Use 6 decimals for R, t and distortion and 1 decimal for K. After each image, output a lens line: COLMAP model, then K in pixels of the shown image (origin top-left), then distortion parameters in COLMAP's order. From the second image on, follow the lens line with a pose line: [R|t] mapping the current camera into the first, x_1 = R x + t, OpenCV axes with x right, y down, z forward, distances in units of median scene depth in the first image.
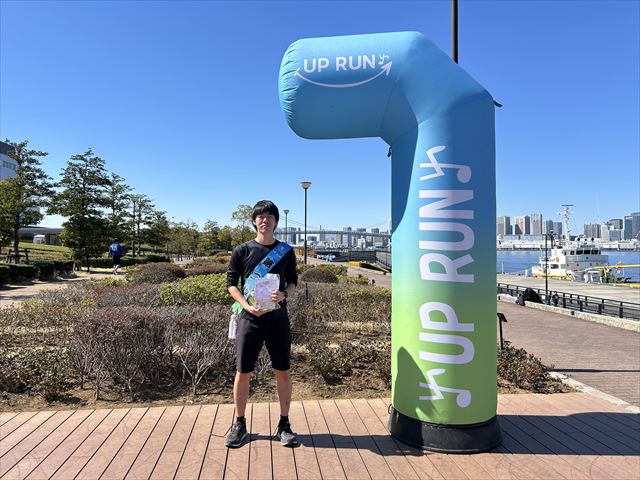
lens RADIAL K [[489.0, 0, 325.4], [0, 489.0, 238.8], [0, 0, 1]] dist [0.050651, -0.064909]
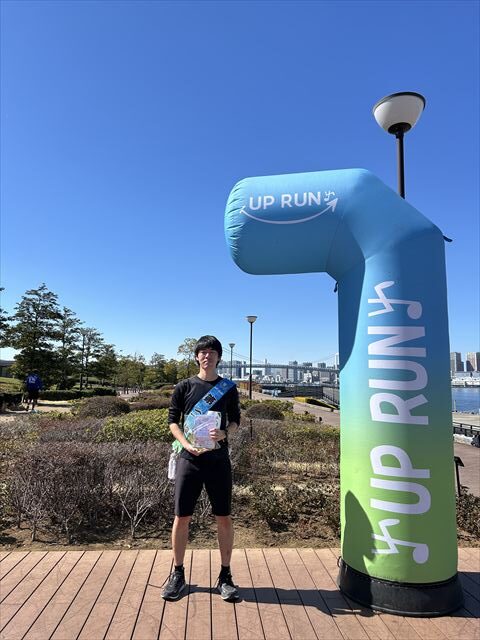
lens RADIAL K [[489.0, 0, 243.1], [0, 489.0, 323.4], [0, 0, 1]] dist [0.050651, -0.064909]
pose [[0.998349, 0.004431, -0.057271, 0.001450], [-0.010178, 0.994889, -0.100462, -0.004125], [0.056534, 0.100879, 0.993291, 0.018901]]
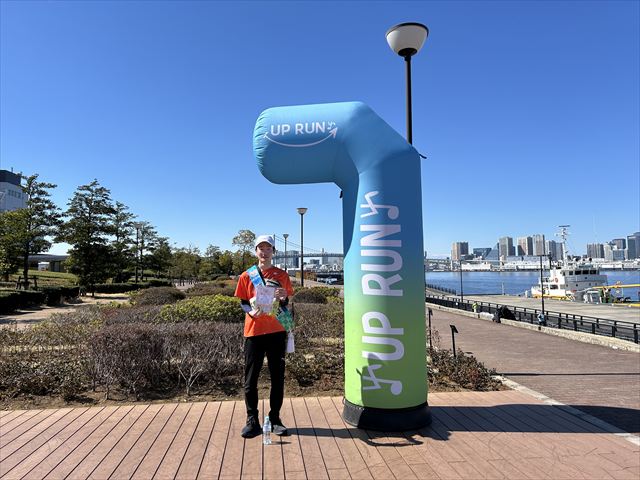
lens RADIAL K [[489.0, 0, 324.7], [0, 489.0, 236.8], [0, 0, 1]] dist [0.050651, -0.064909]
pose [[0.999896, -0.013219, -0.005688, 0.077418], [0.012908, 0.998587, -0.051556, -0.002088], [0.006361, 0.051477, 0.998654, -0.210532]]
